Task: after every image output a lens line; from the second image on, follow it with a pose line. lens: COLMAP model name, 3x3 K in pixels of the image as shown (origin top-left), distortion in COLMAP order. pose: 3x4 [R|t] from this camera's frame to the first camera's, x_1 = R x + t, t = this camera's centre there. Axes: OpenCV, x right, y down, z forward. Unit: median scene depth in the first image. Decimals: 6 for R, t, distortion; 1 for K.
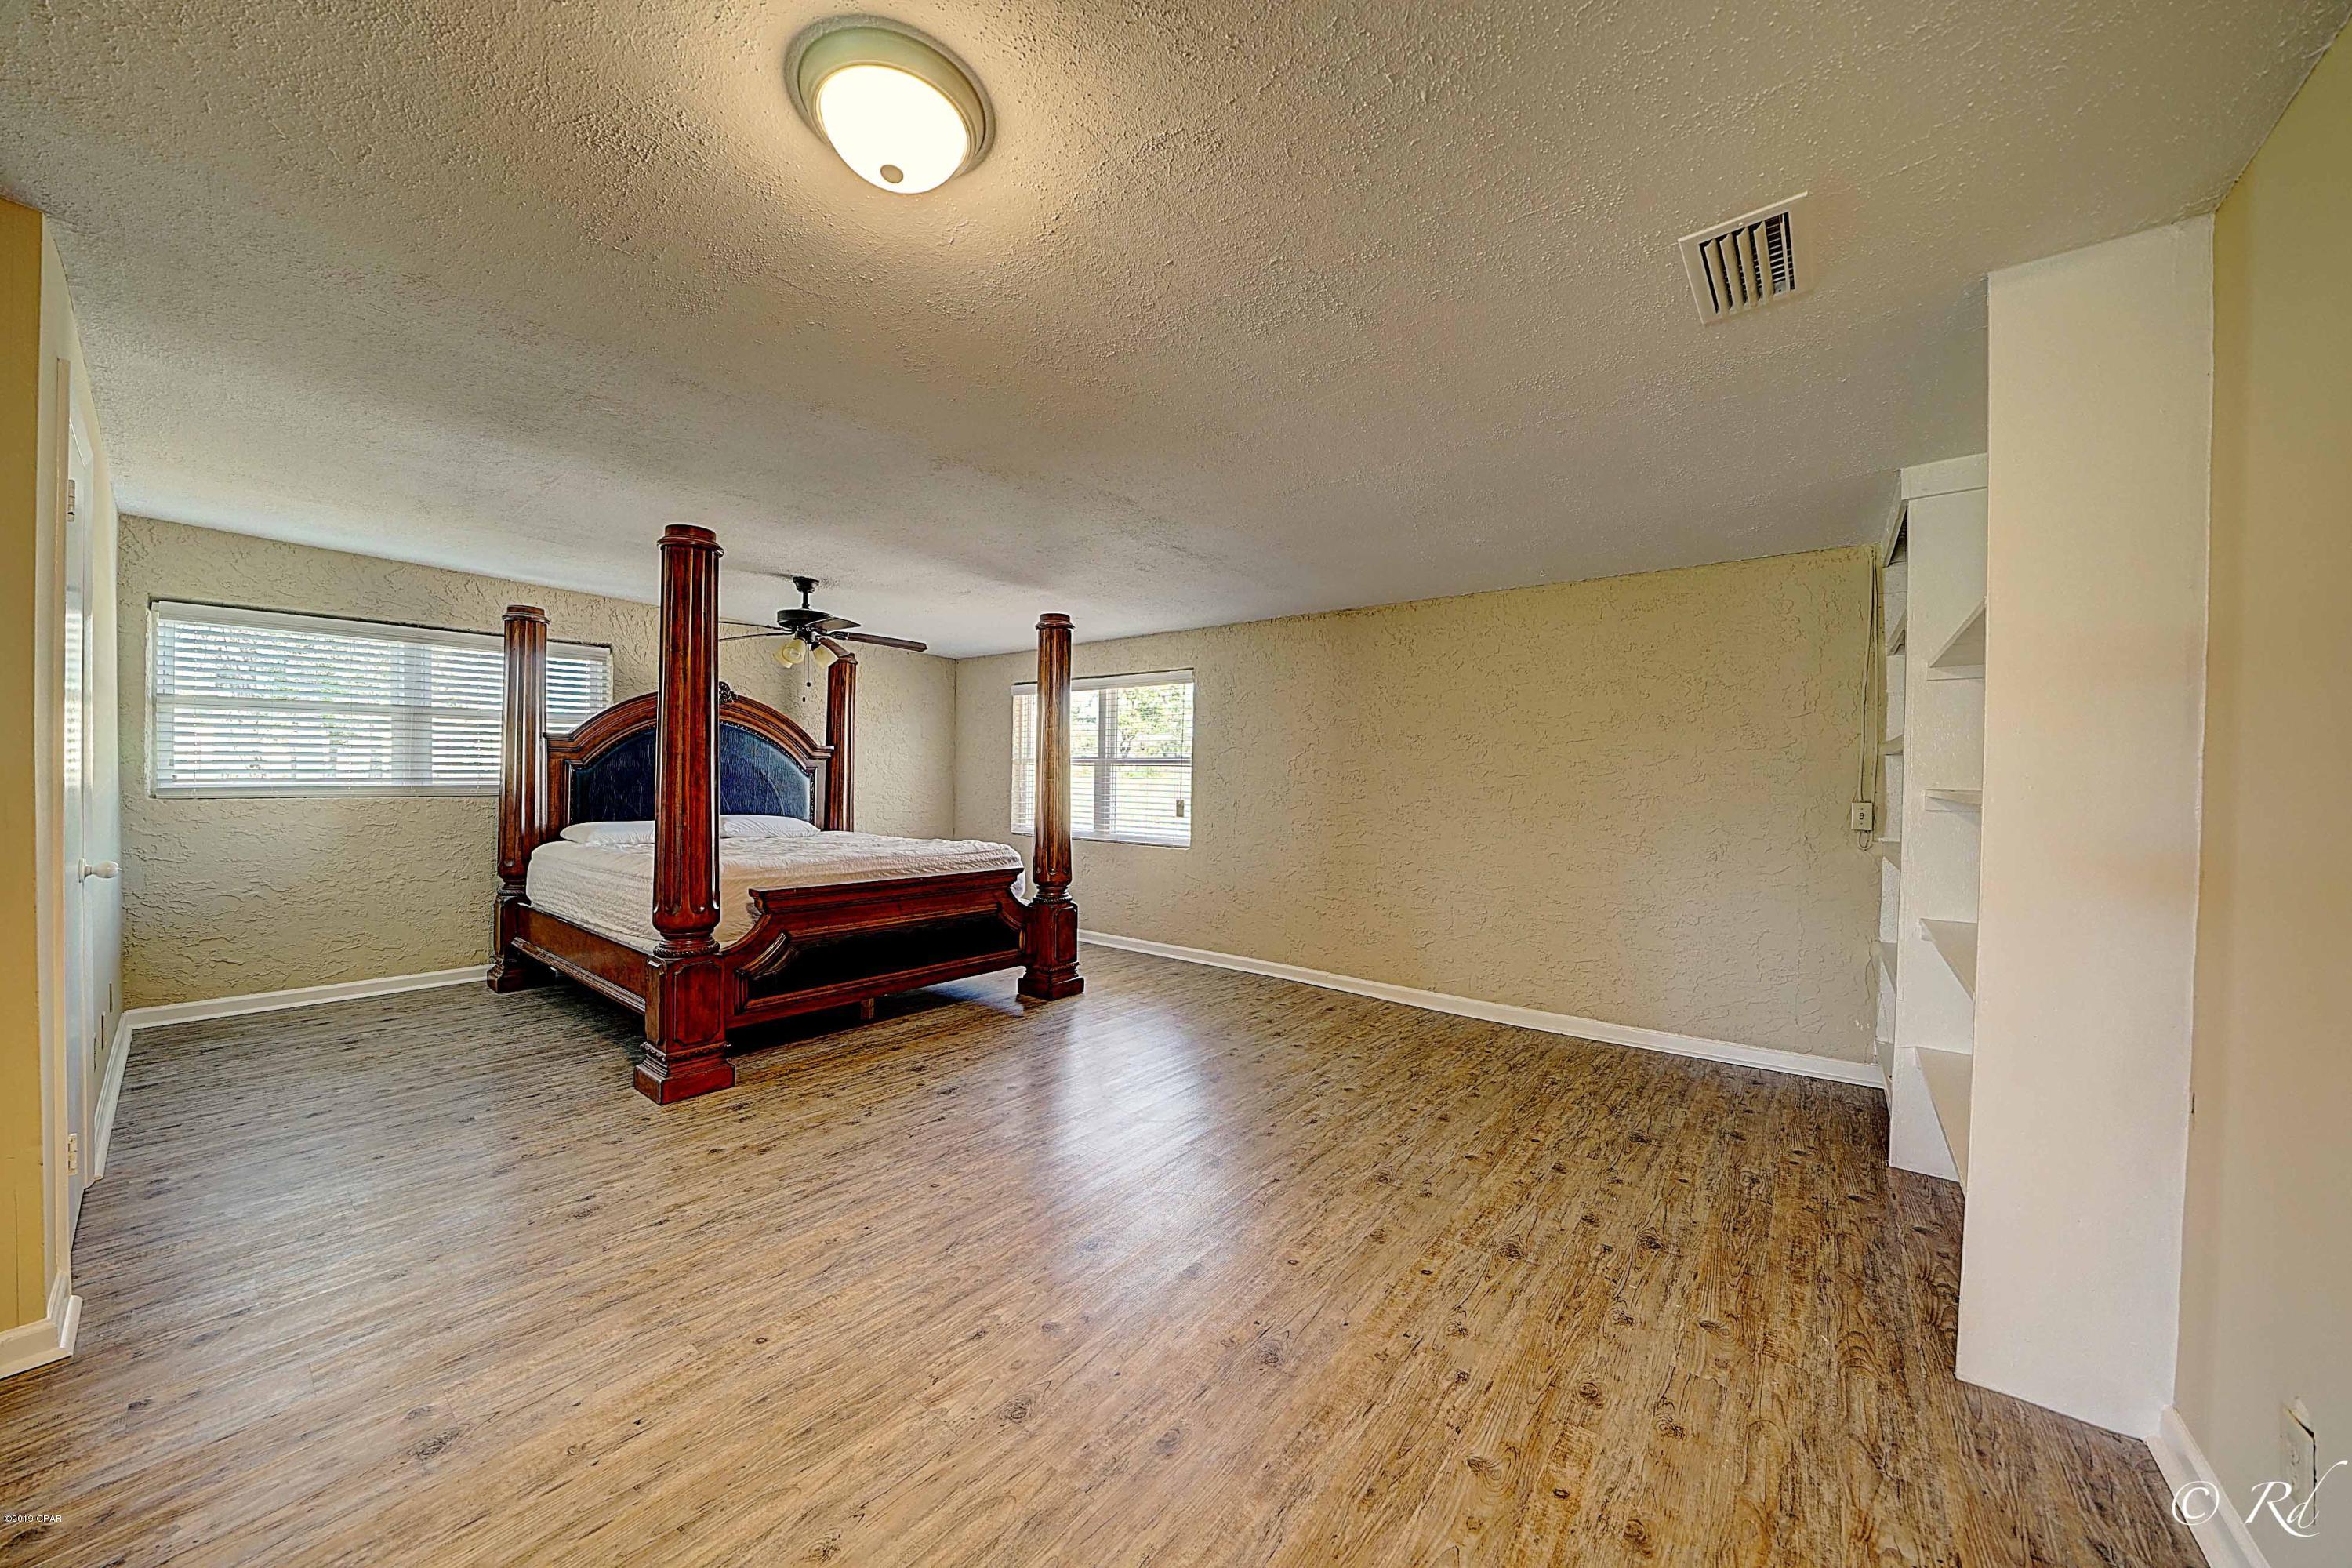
lens RADIAL K [[820.5, 0, 1172.5], [0, 820.5, 784.0], [0, 0, 1]] dist [-0.021374, 0.001930]
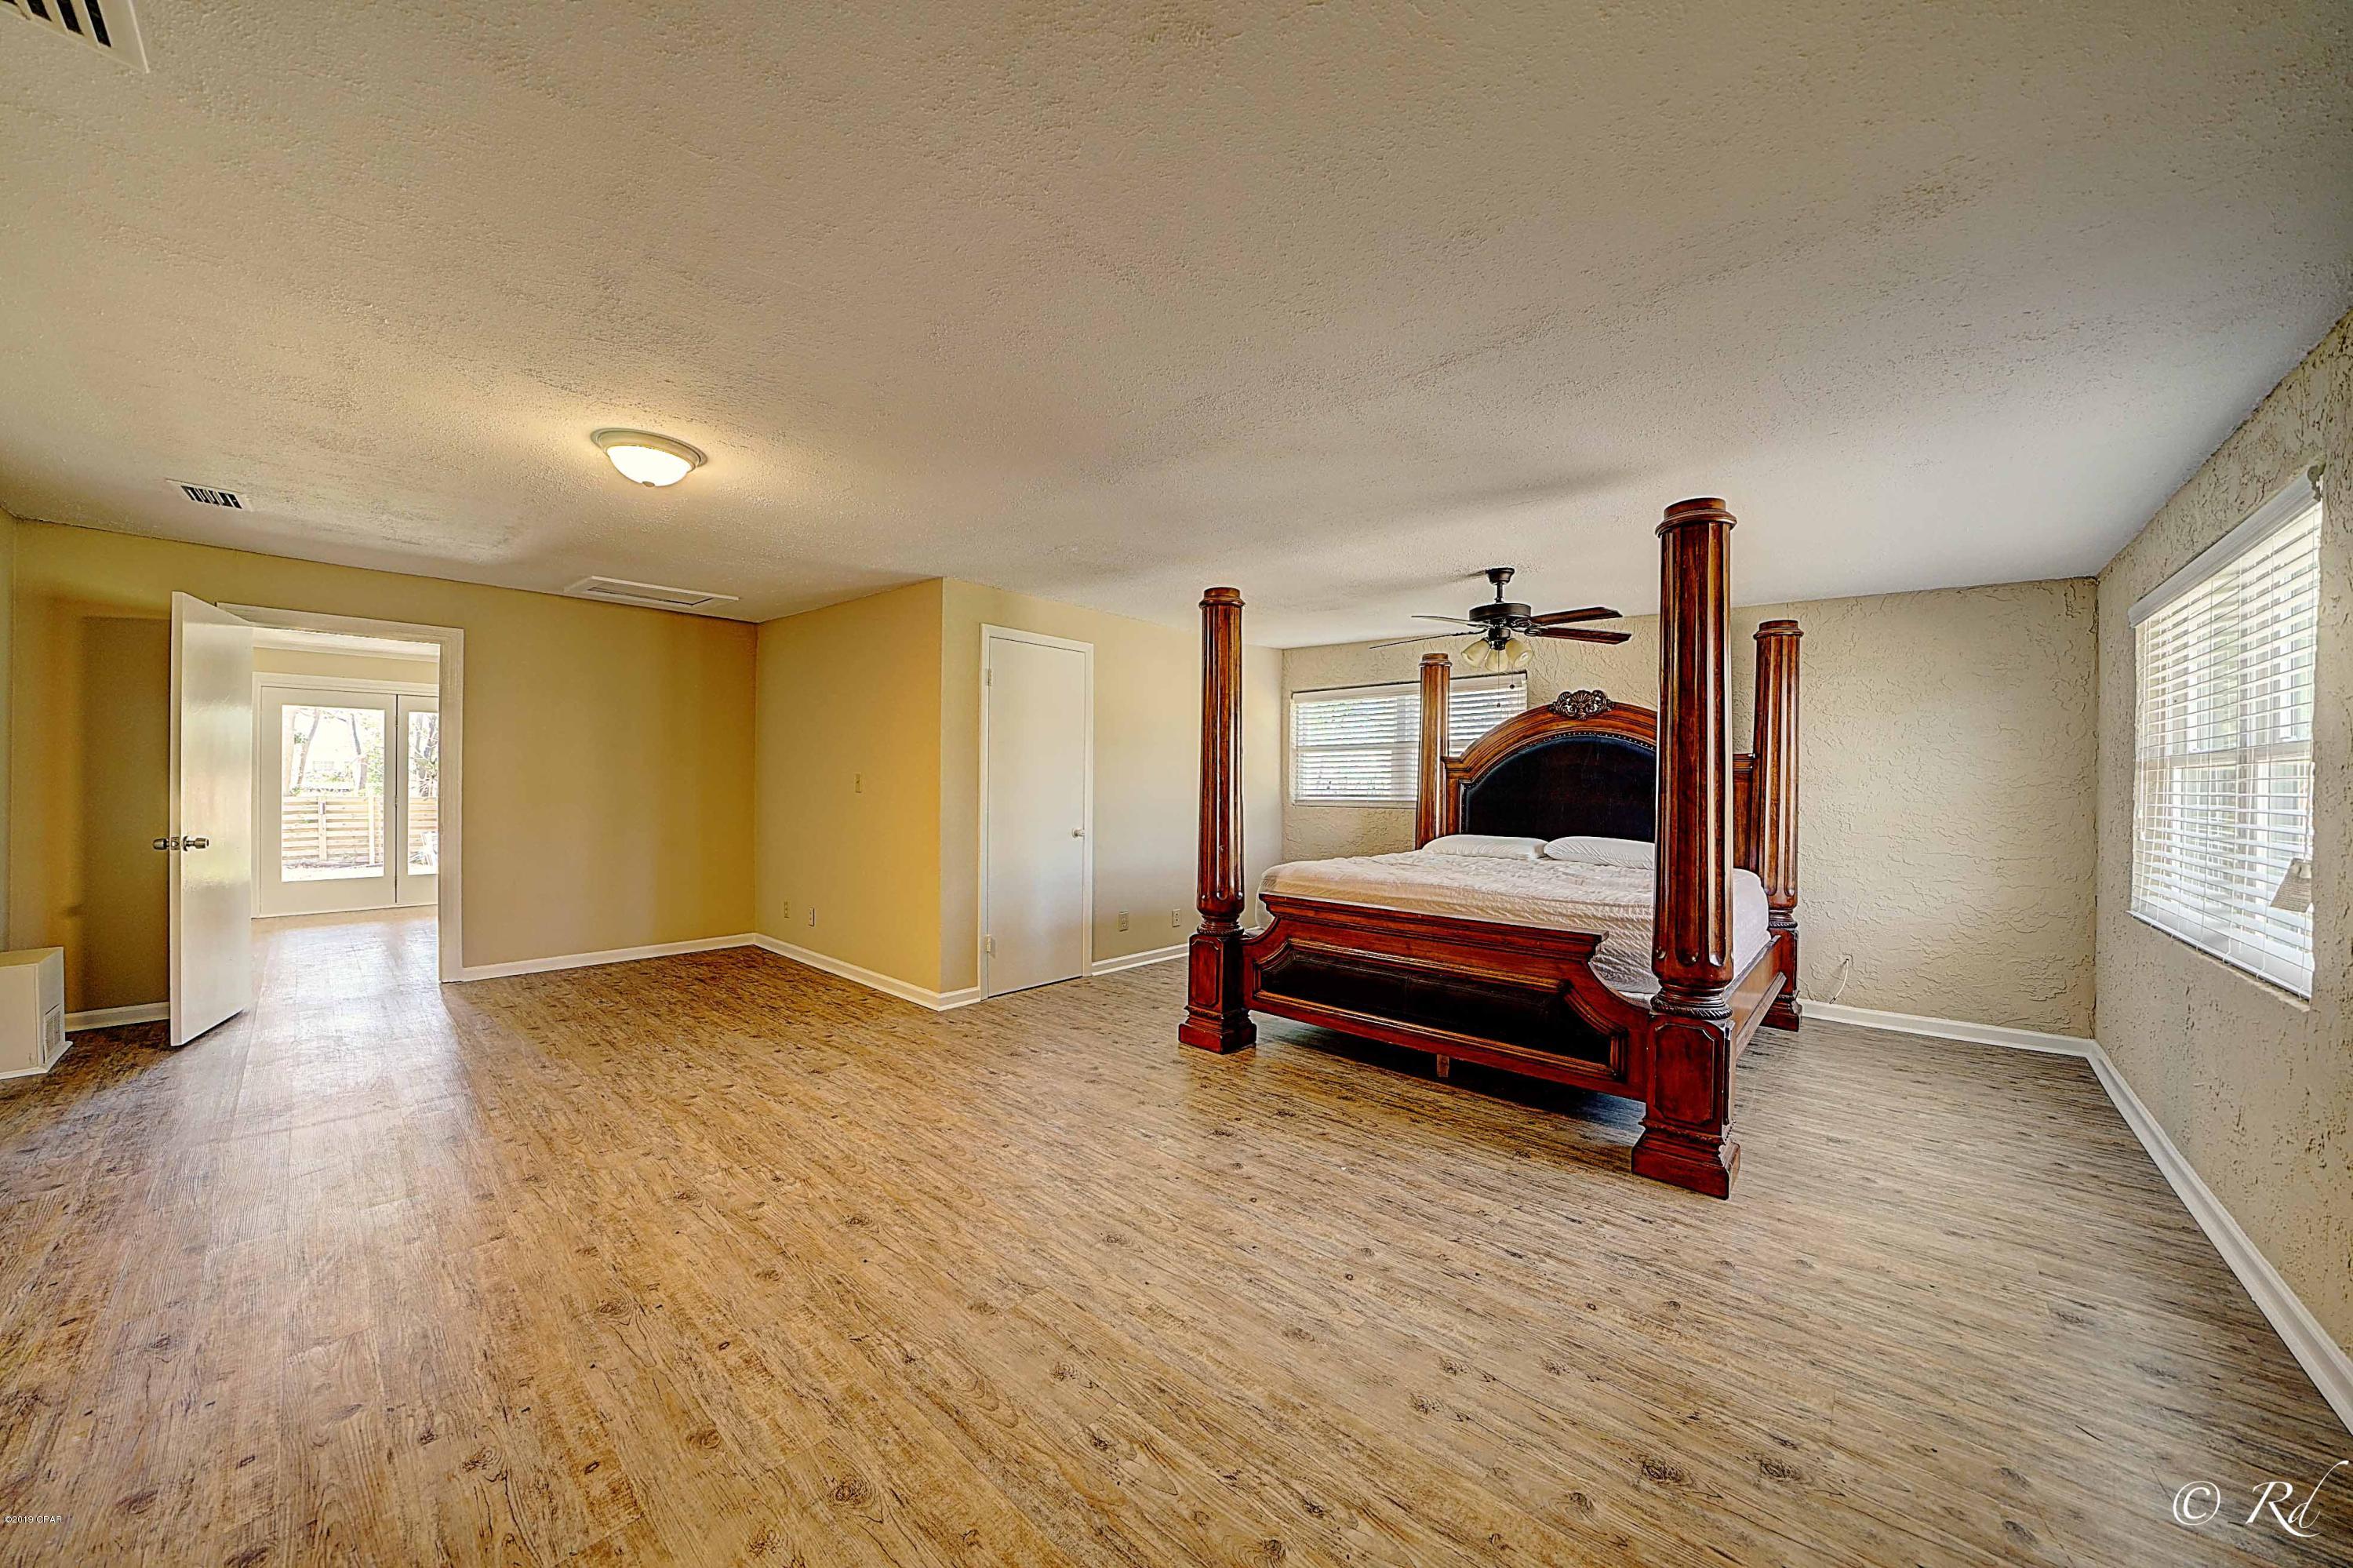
lens RADIAL K [[820.8, 0, 1177.0], [0, 820.8, 790.9], [0, 0, 1]] dist [-0.021374, 0.001930]
pose [[-0.065411, -0.008876, -0.997819, 0.563884], [-0.015942, 0.999842, -0.007849, 0.003491], [0.997731, 0.015394, -0.065542, 0.886796]]
